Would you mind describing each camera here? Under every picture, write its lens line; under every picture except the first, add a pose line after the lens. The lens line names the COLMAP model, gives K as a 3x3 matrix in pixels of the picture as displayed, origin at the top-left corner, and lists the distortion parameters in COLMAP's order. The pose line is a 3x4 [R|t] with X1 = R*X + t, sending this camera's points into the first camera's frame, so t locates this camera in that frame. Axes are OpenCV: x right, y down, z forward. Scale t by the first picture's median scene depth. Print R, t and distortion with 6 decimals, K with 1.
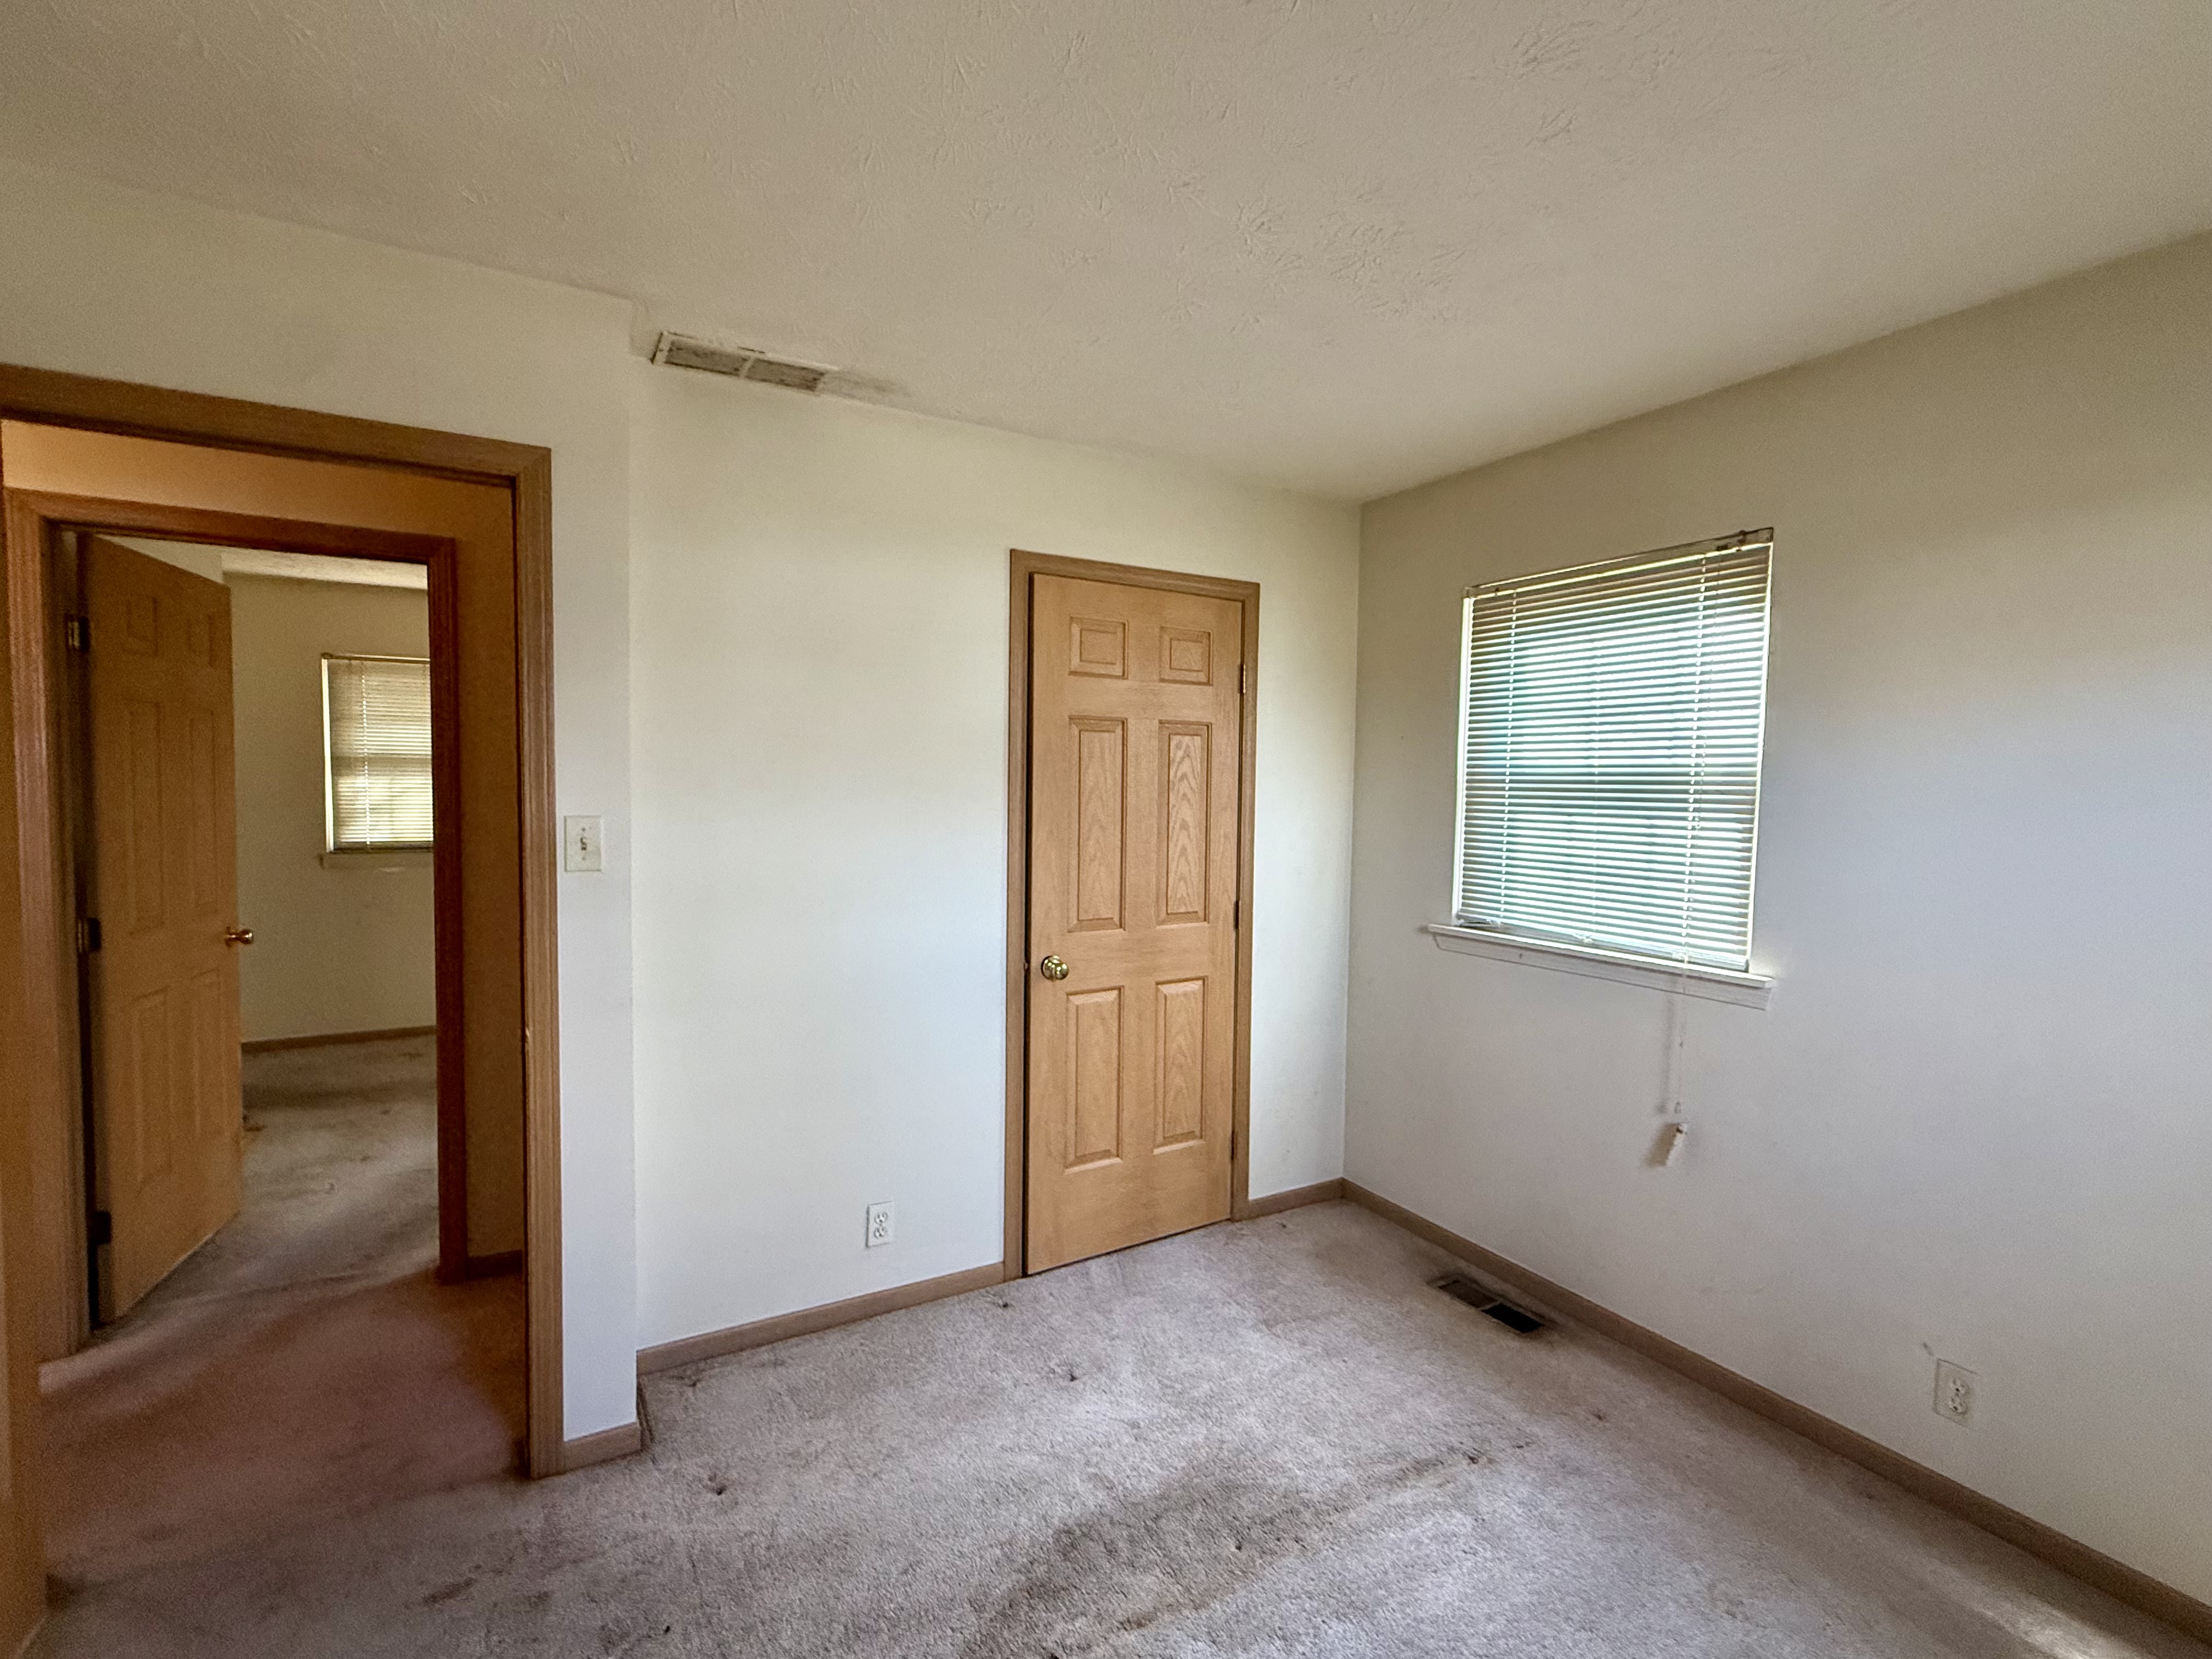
lens RADIAL K [[1012.8, 0, 1105.1], [0, 1012.8, 836.2], [0, 0, 1]] dist [0.001909, -0.000099]
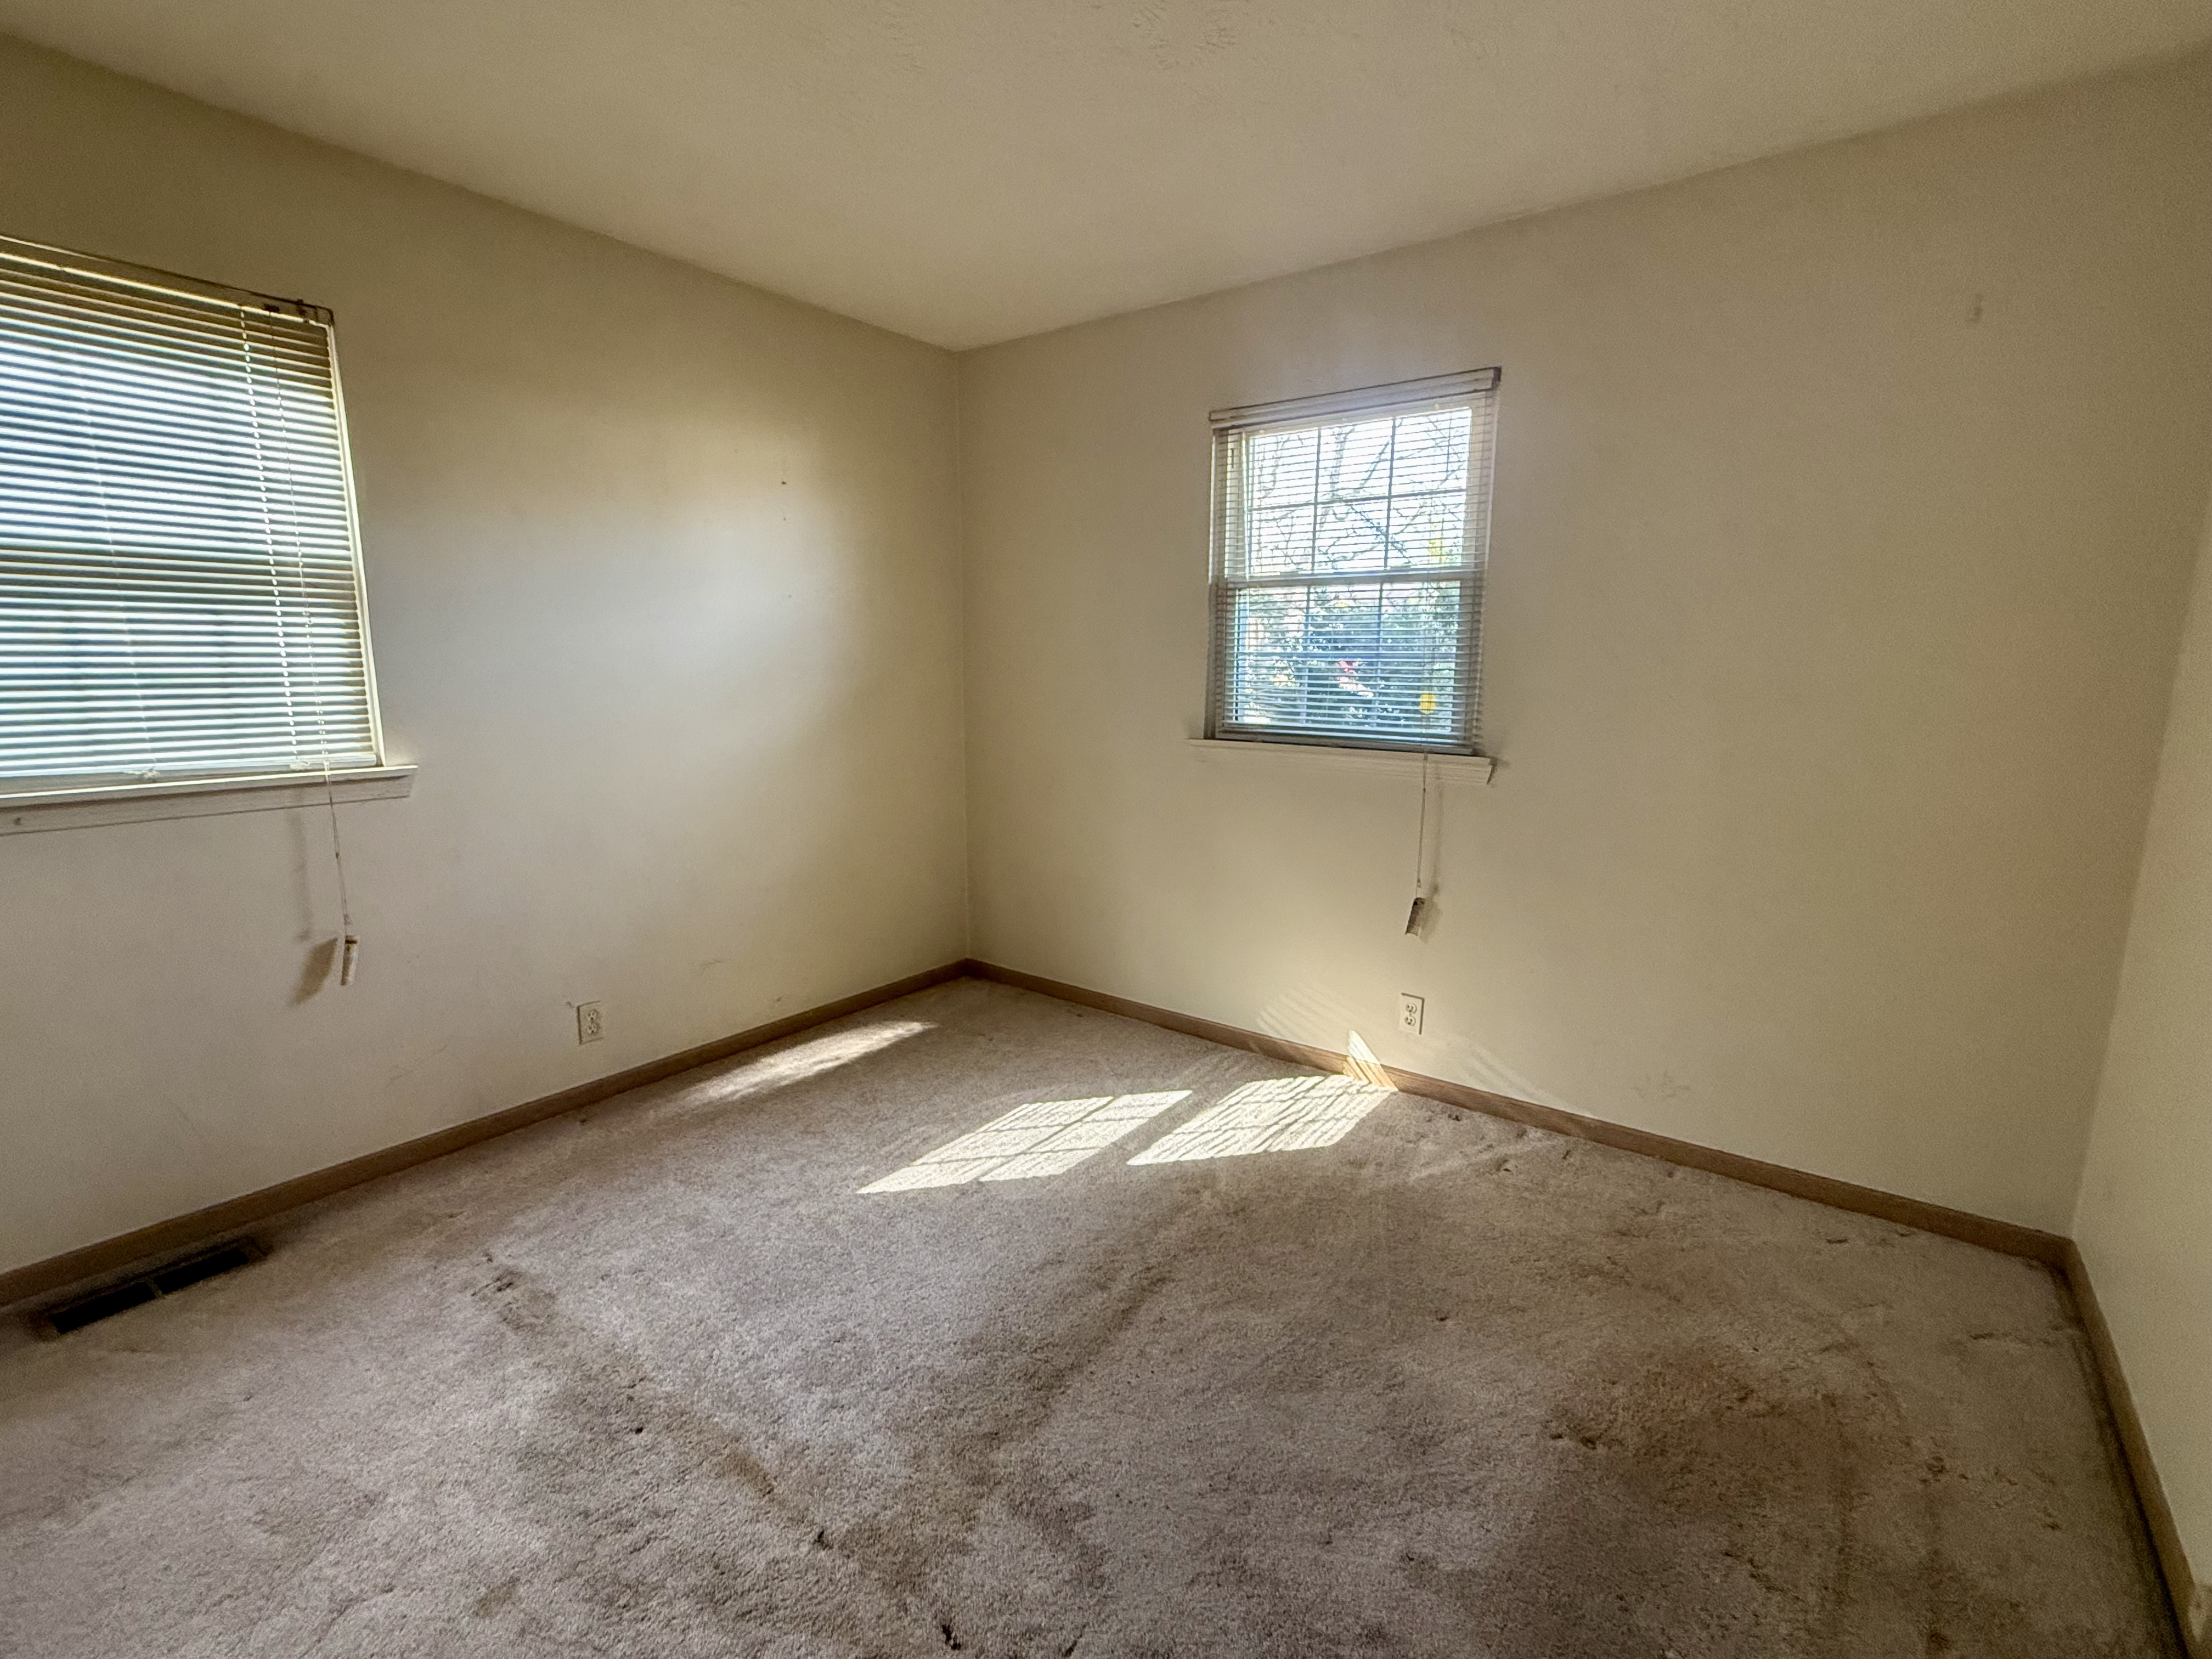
lens RADIAL K [[1012.8, 0, 1103.2], [0, 1012.8, 825.9], [0, 0, 1]] dist [0.001909, -0.000099]
pose [[-0.387118, -0.164464, 0.907244, -0.557360], [0.038932, 0.980170, 0.194296, 0.021317], [-0.921208, 0.110536, -0.373039, 0.675159]]
